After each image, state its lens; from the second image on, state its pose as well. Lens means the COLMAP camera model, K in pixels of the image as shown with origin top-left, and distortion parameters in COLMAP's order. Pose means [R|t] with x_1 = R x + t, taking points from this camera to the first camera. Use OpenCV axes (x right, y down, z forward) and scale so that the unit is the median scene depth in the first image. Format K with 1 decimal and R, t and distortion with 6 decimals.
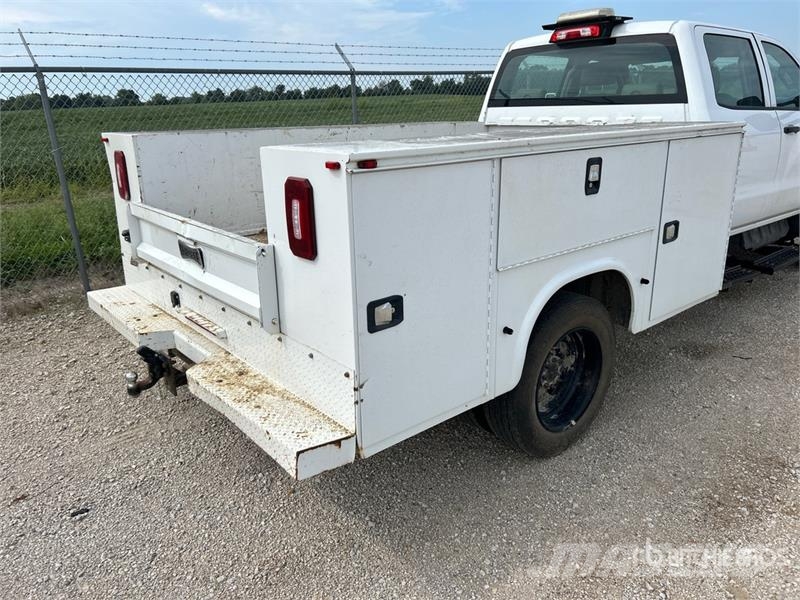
lens RADIAL K [[601.0, 0, 397.5], [0, 601.0, 296.8], [0, 0, 1]] dist [0.058696, -0.075580]
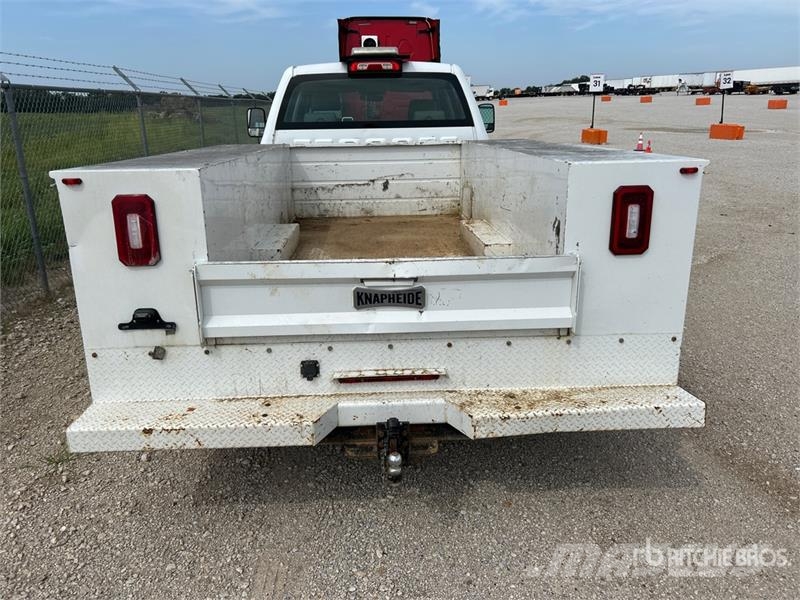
lens RADIAL K [[601.0, 0, 396.8], [0, 601.0, 296.1], [0, 0, 1]] dist [0.058696, -0.075580]
pose [[0.608276, -0.212613, 0.764720, -0.964043], [0.241816, 0.967295, 0.076588, -0.133331], [-0.755993, 0.138335, 0.639795, 0.437369]]
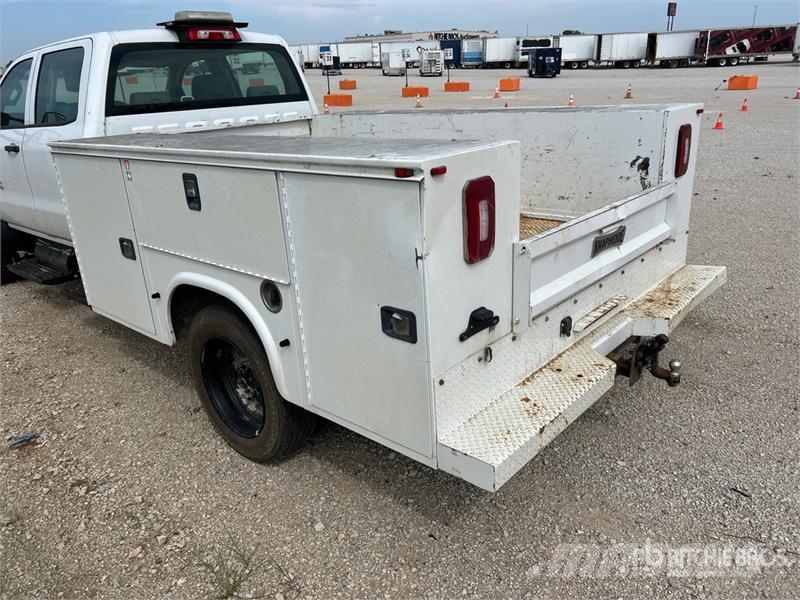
lens RADIAL K [[601.0, 0, 398.6], [0, 601.0, 298.7], [0, 0, 1]] dist [0.058696, -0.075580]
pose [[-0.138077, -0.308883, 0.941024, -1.203500], [0.352072, 0.872760, 0.338135, -0.424555], [-0.925732, 0.377997, -0.011760, 1.325467]]
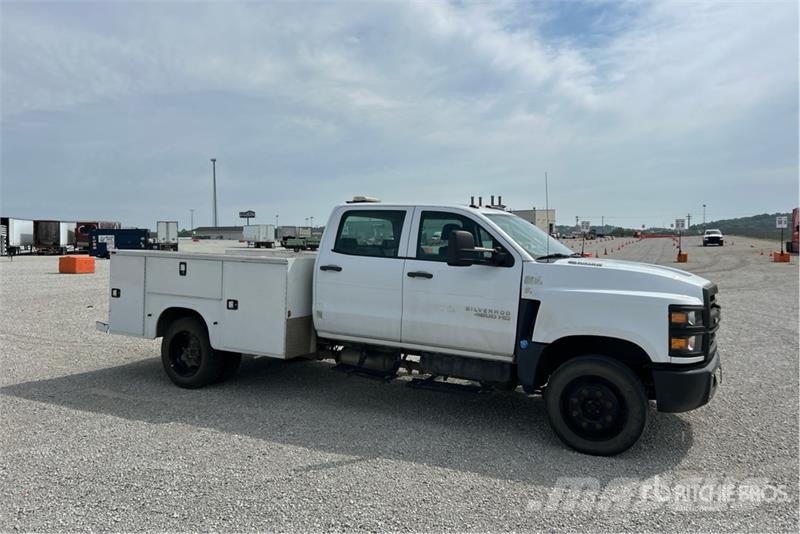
lens RADIAL K [[606.3, 0, 403.6], [0, 606.3, 261.3], [0, 0, 1]] dist [0.048681, -0.029697]
pose [[0.369613, 0.059978, -0.927248, 2.850300], [-0.316619, 0.946323, -0.064996, -0.327715], [0.873578, 0.317607, 0.368764, 0.768252]]
